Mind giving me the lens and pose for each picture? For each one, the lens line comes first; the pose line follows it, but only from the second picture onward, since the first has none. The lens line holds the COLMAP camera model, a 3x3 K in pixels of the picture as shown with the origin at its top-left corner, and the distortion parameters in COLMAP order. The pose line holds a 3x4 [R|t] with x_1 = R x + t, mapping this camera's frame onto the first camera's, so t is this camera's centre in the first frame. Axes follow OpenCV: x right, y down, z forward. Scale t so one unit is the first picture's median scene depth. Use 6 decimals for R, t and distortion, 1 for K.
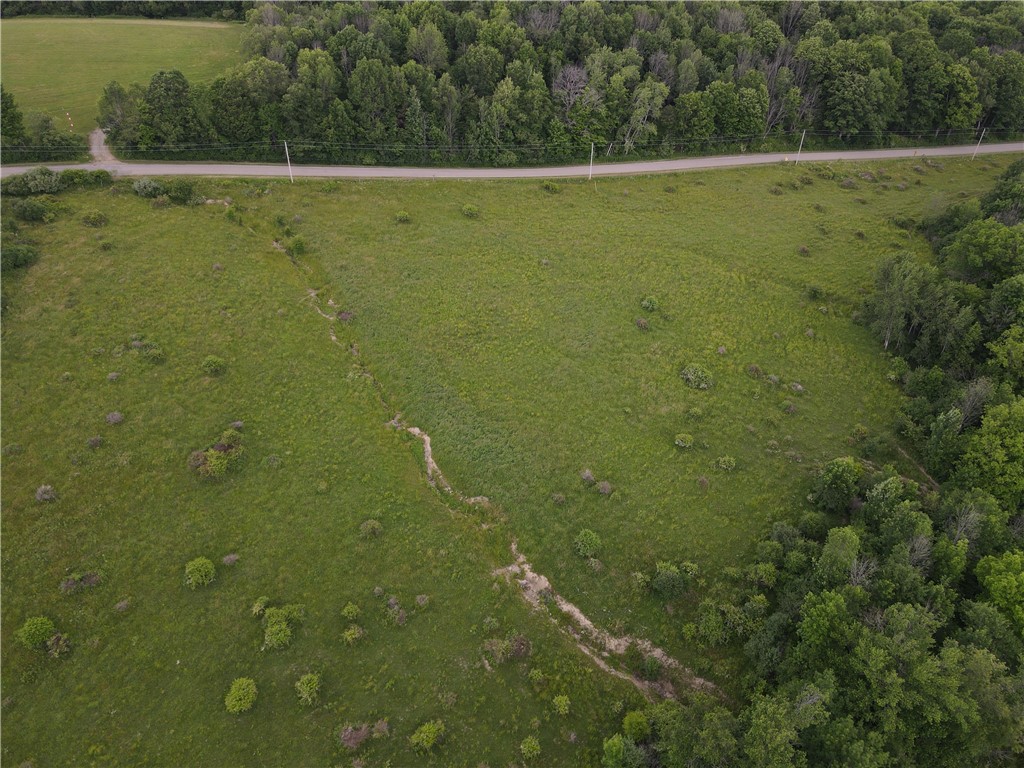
lens RADIAL K [[722.5, 0, 512.0], [0, 722.5, 384.0], [0, 0, 1]] dist [0.027971, 0.000041]
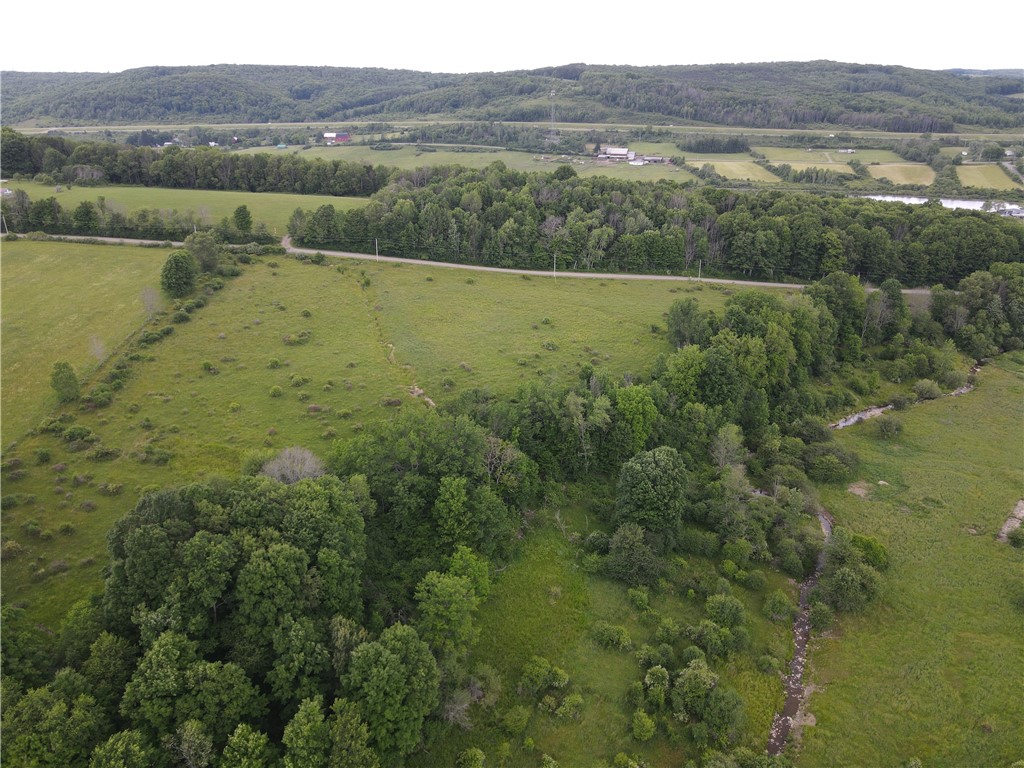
lens RADIAL K [[744.2, 0, 512.0], [0, 744.2, 384.0], [0, 0, 1]] dist [0.014230, 0.003681]
pose [[0.972185, 0.079229, -0.220408, 0.413675], [-0.141049, 0.949316, -0.280899, 0.440432], [0.186981, 0.304174, 0.934086, -0.518082]]
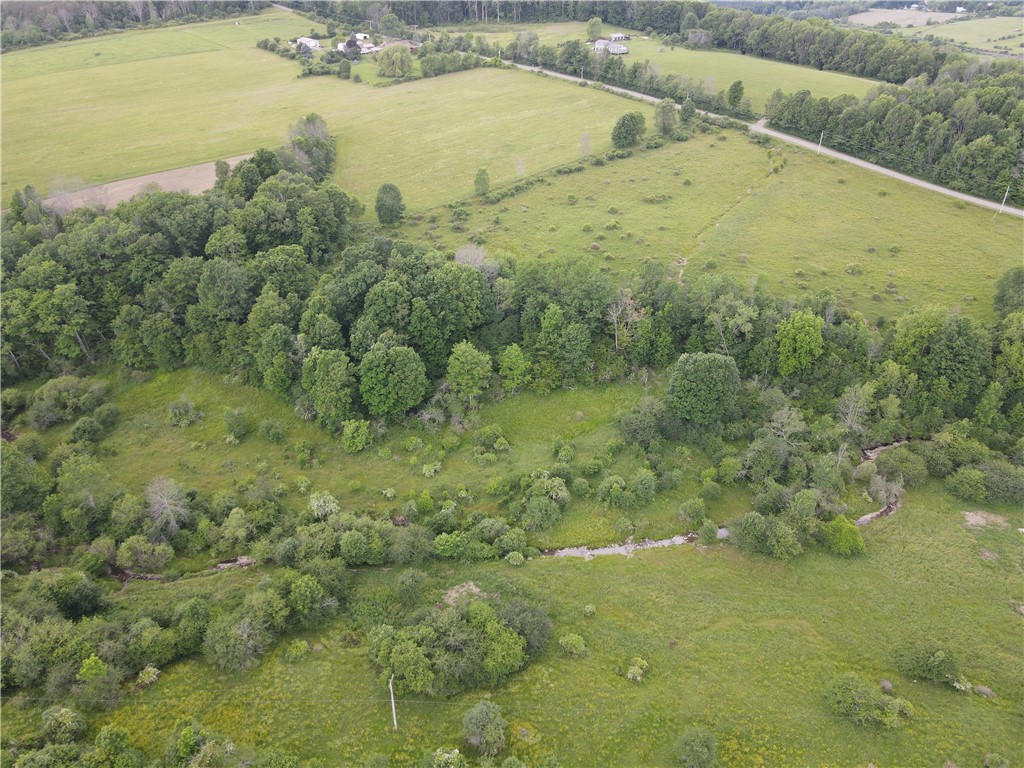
lens RADIAL K [[744.2, 0, 512.0], [0, 744.2, 384.0], [0, 0, 1]] dist [0.014230, 0.003681]
pose [[0.387709, 0.464676, -0.796089, 1.068133], [-0.572127, 0.798463, 0.187426, 0.249084], [0.722740, 0.382797, 0.575425, -0.379945]]
